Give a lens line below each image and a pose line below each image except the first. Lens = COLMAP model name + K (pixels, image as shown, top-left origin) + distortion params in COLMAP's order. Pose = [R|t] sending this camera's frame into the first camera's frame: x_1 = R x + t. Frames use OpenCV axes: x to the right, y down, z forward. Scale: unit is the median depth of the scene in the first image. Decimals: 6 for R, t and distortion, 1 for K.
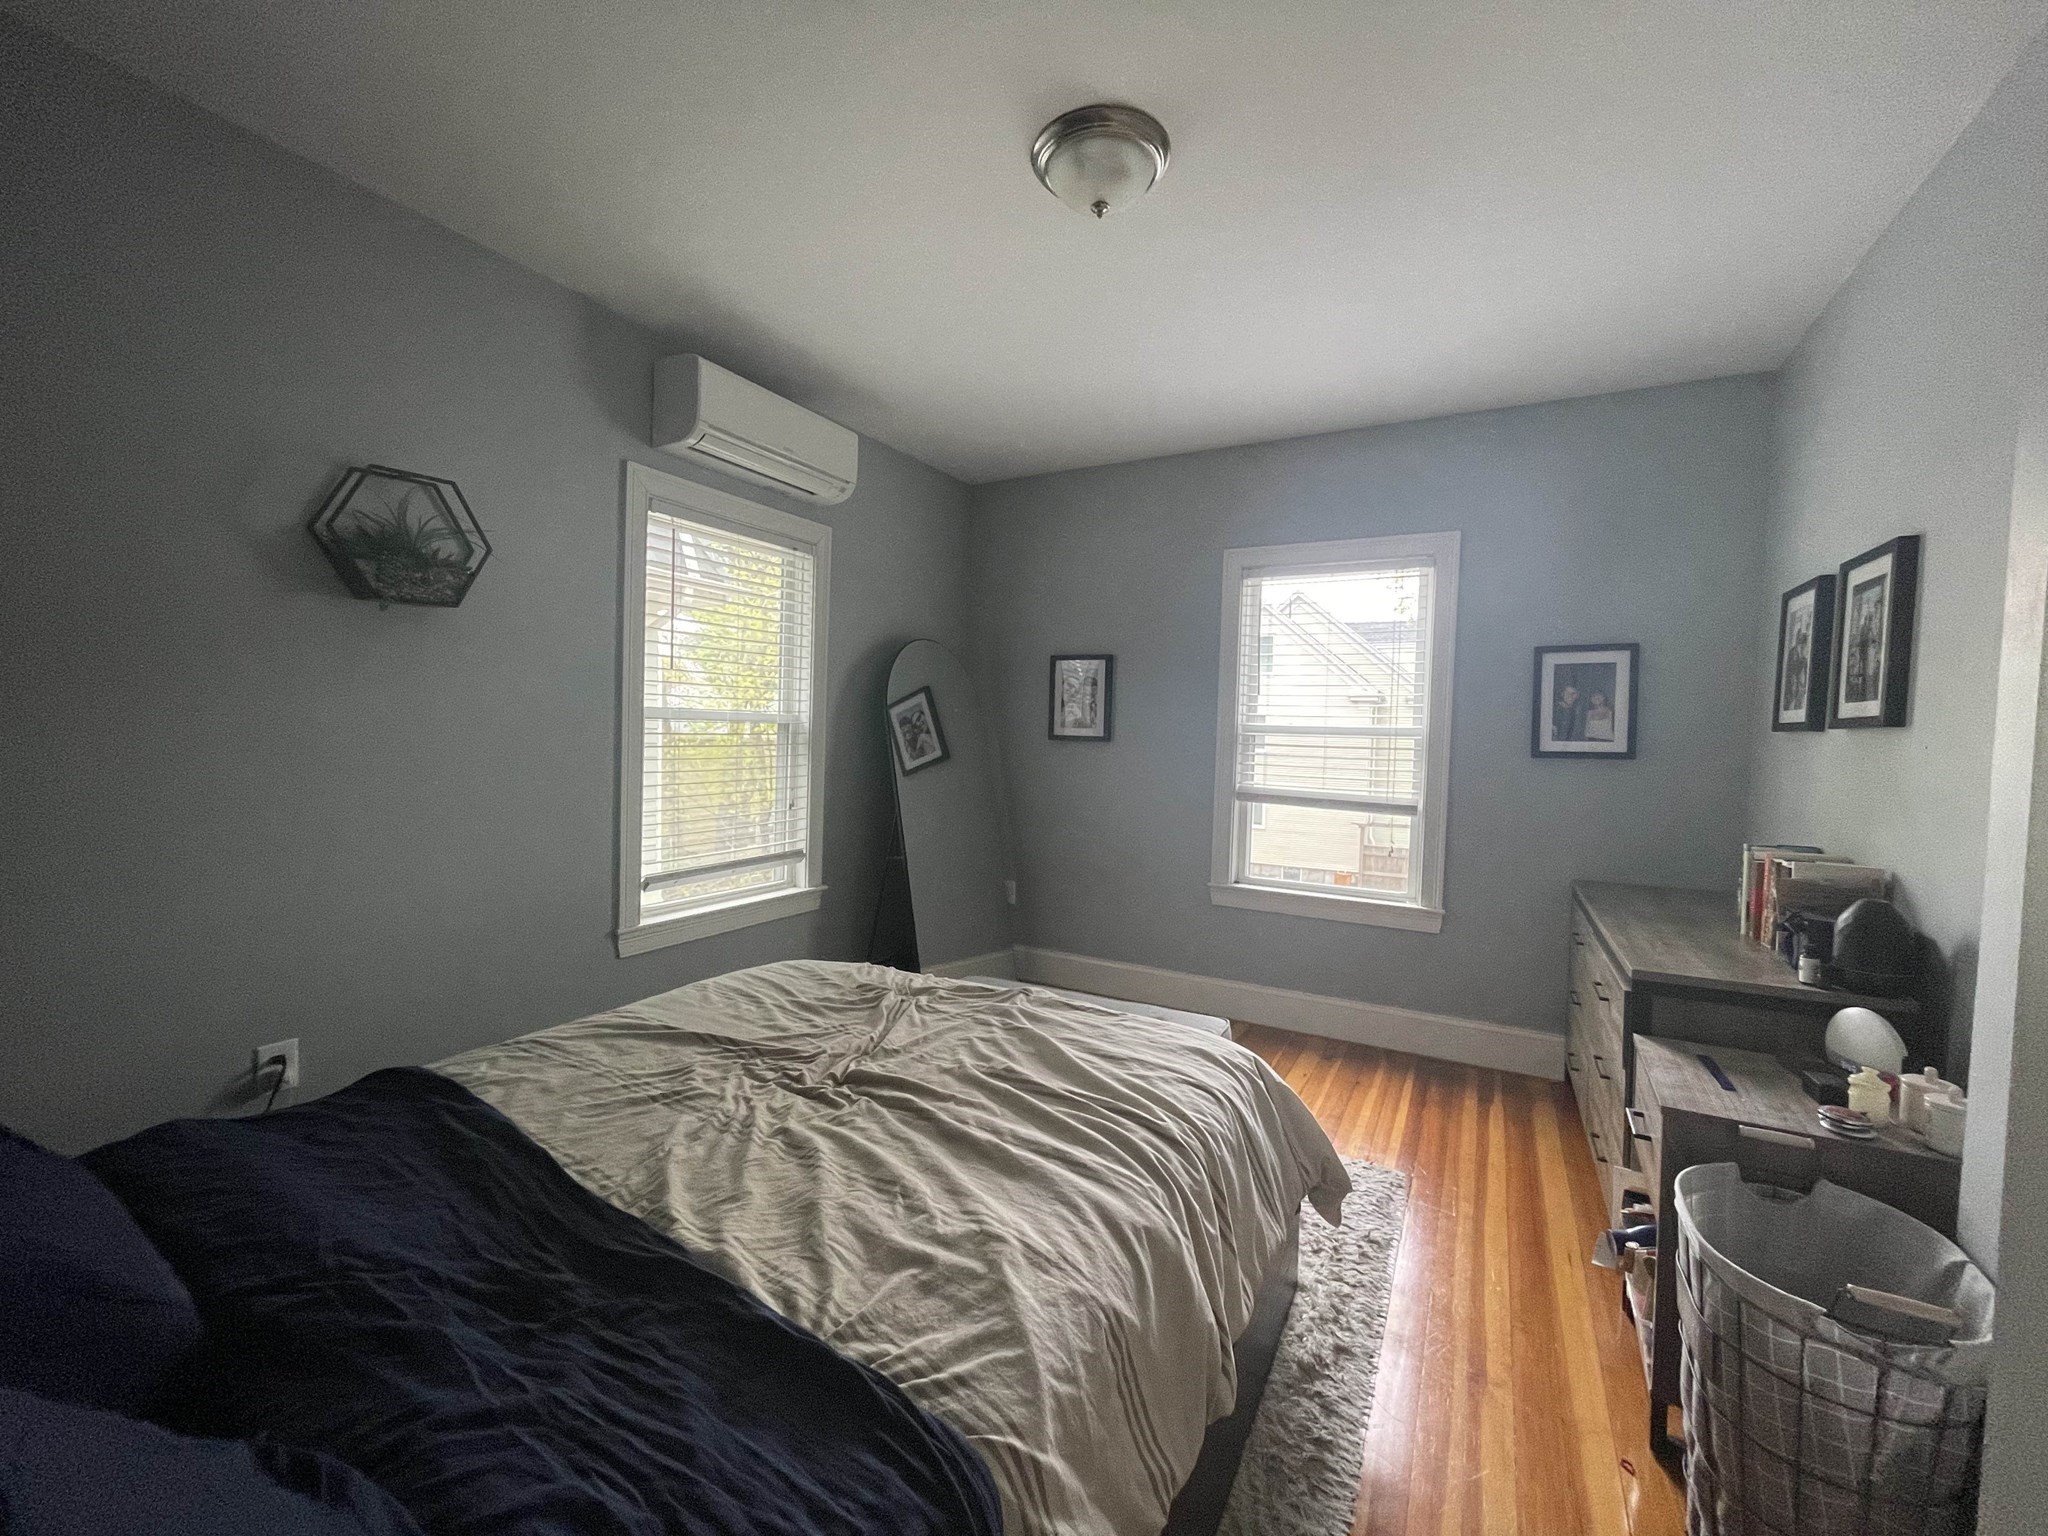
lens RADIAL K [[822.4, 0, 1025.6], [0, 822.4, 757.3], [0, 0, 1]] dist [-0.002639, -0.000297]
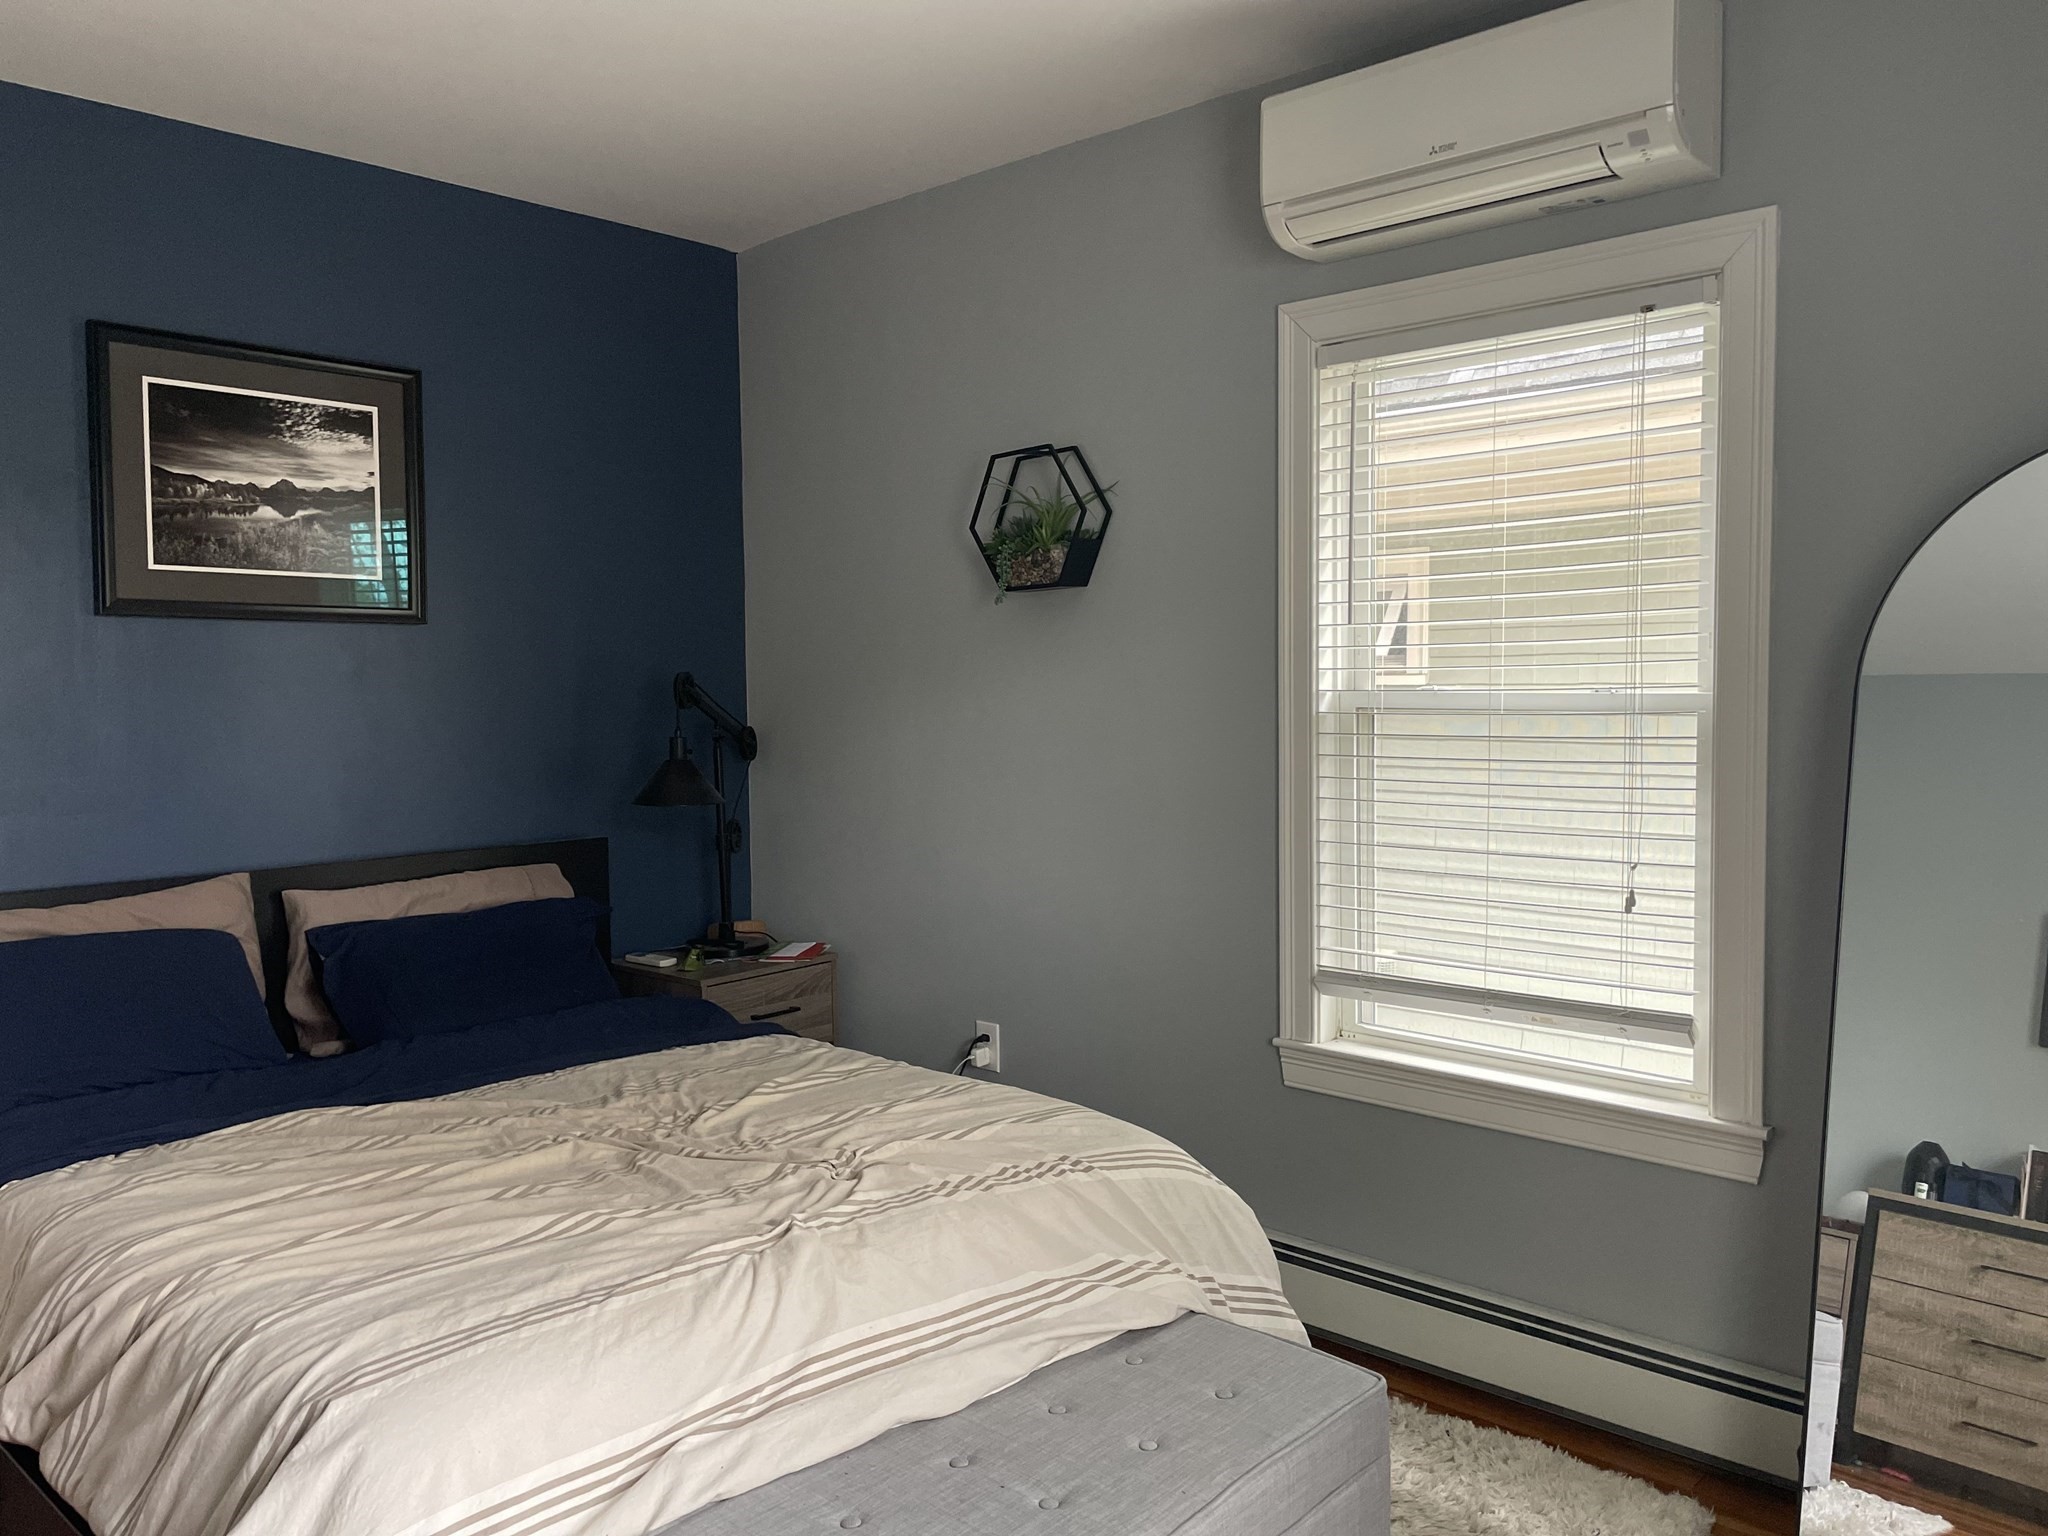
lens RADIAL K [[1541.5, 0, 1021.5], [0, 1541.5, 742.4], [0, 0, 1]] dist [0.092552, -0.115621]
pose [[-0.232003, 0.012470, -0.972635, 0.722172], [-0.035125, 0.999158, 0.021188, -0.039434], [0.972081, 0.039080, -0.231370, 1.067274]]
